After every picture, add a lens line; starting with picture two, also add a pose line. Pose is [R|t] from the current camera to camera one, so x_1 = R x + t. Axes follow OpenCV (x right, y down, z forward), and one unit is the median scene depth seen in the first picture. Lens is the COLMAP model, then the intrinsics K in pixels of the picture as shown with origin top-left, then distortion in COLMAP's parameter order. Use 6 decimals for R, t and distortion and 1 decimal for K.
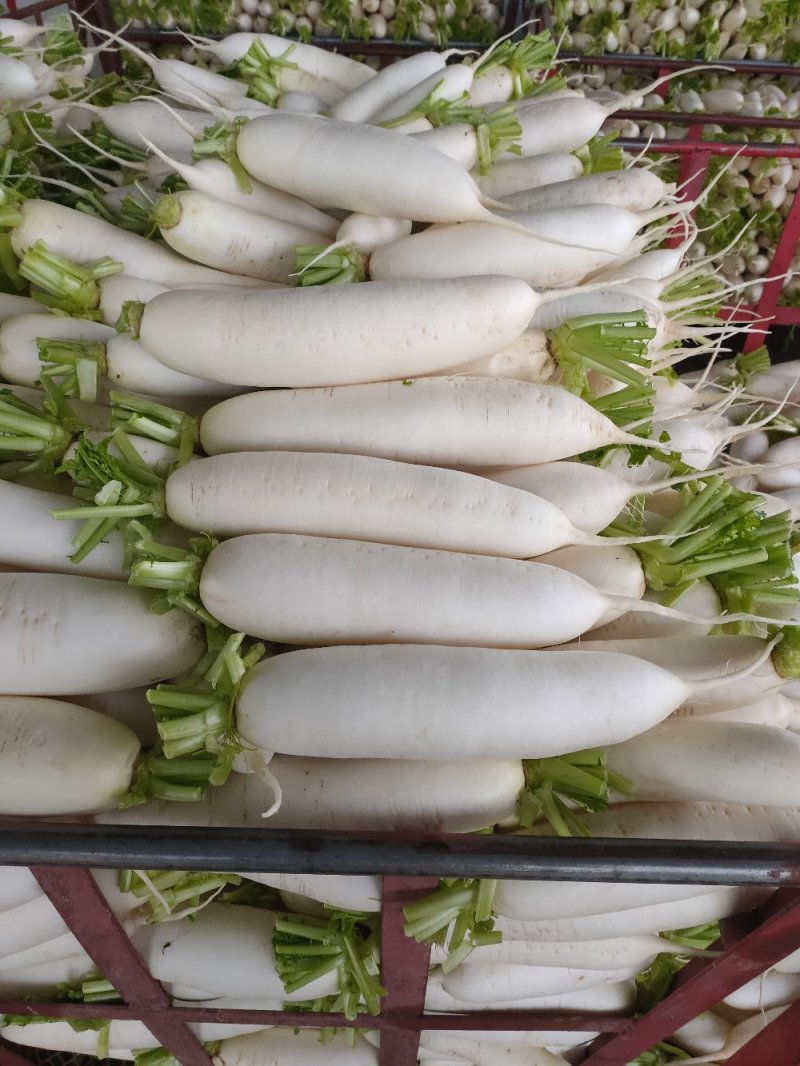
lens RADIAL K [[827.9, 0, 400.0], [0, 827.9, 533.0], [0, 0, 1]] dist [0.047702, -0.046993]
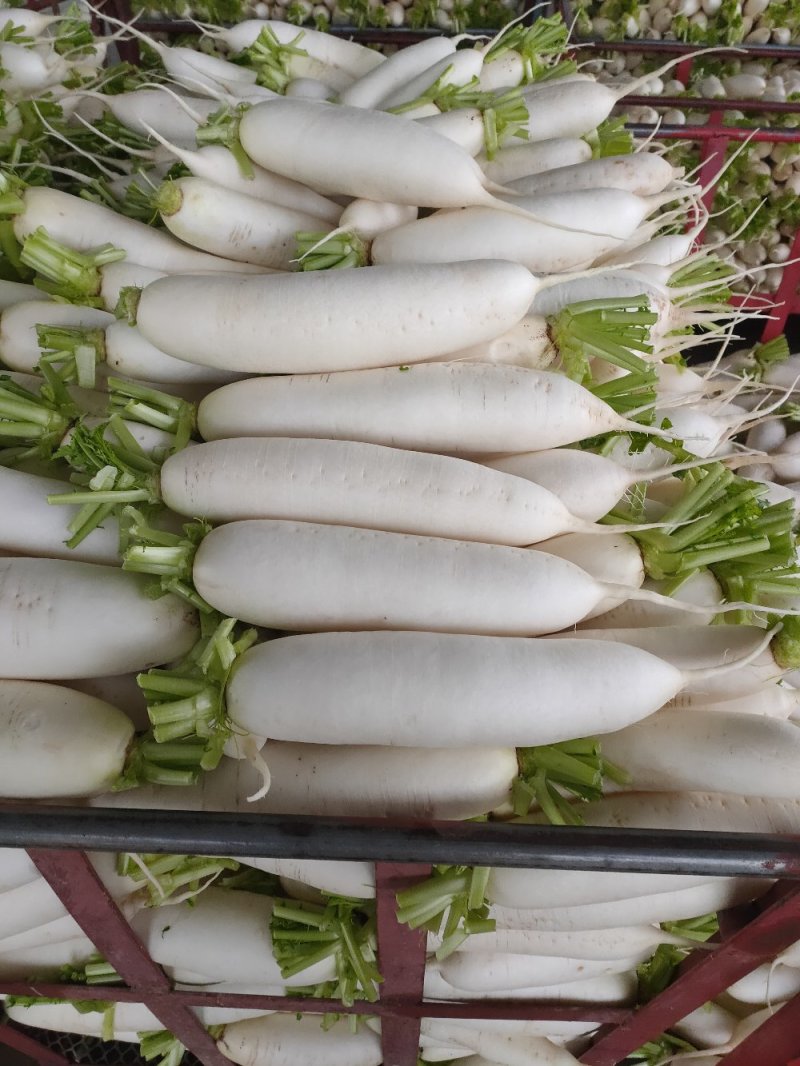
lens RADIAL K [[827.9, 0, 400.0], [0, 827.9, 533.0], [0, 0, 1]] dist [0.047702, -0.046993]
pose [[0.999718, 0.003980, -0.023408, 0.025644], [-0.003757, 0.999947, 0.009576, 0.005577], [0.023445, -0.009485, 0.999680, 0.004696]]
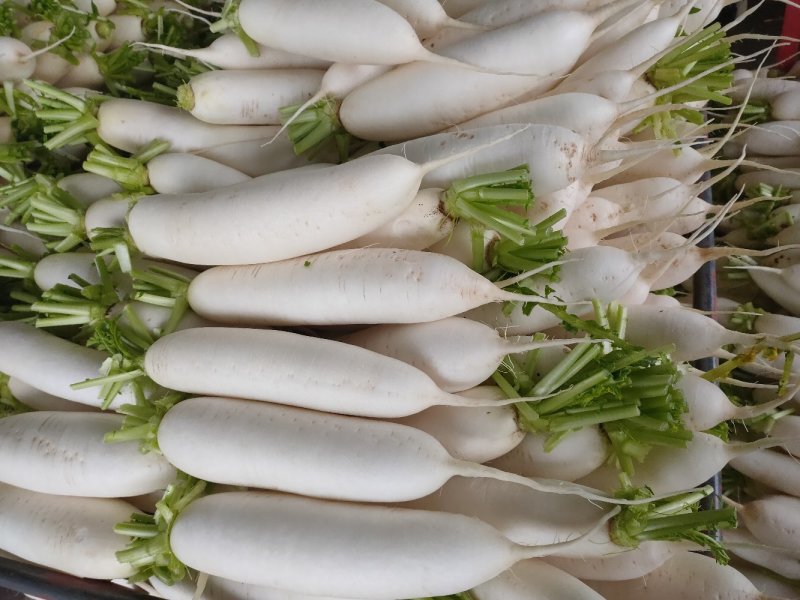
lens RADIAL K [[621.3, 0, 400.0], [0, 621.3, 300.0], [0, 0, 1]] dist [0.047702, -0.046993]
pose [[0.924306, -0.015915, -0.381319, 0.432031], [0.097613, 0.975756, 0.195885, -0.267534], [0.368957, -0.218280, 0.903451, 0.209689]]
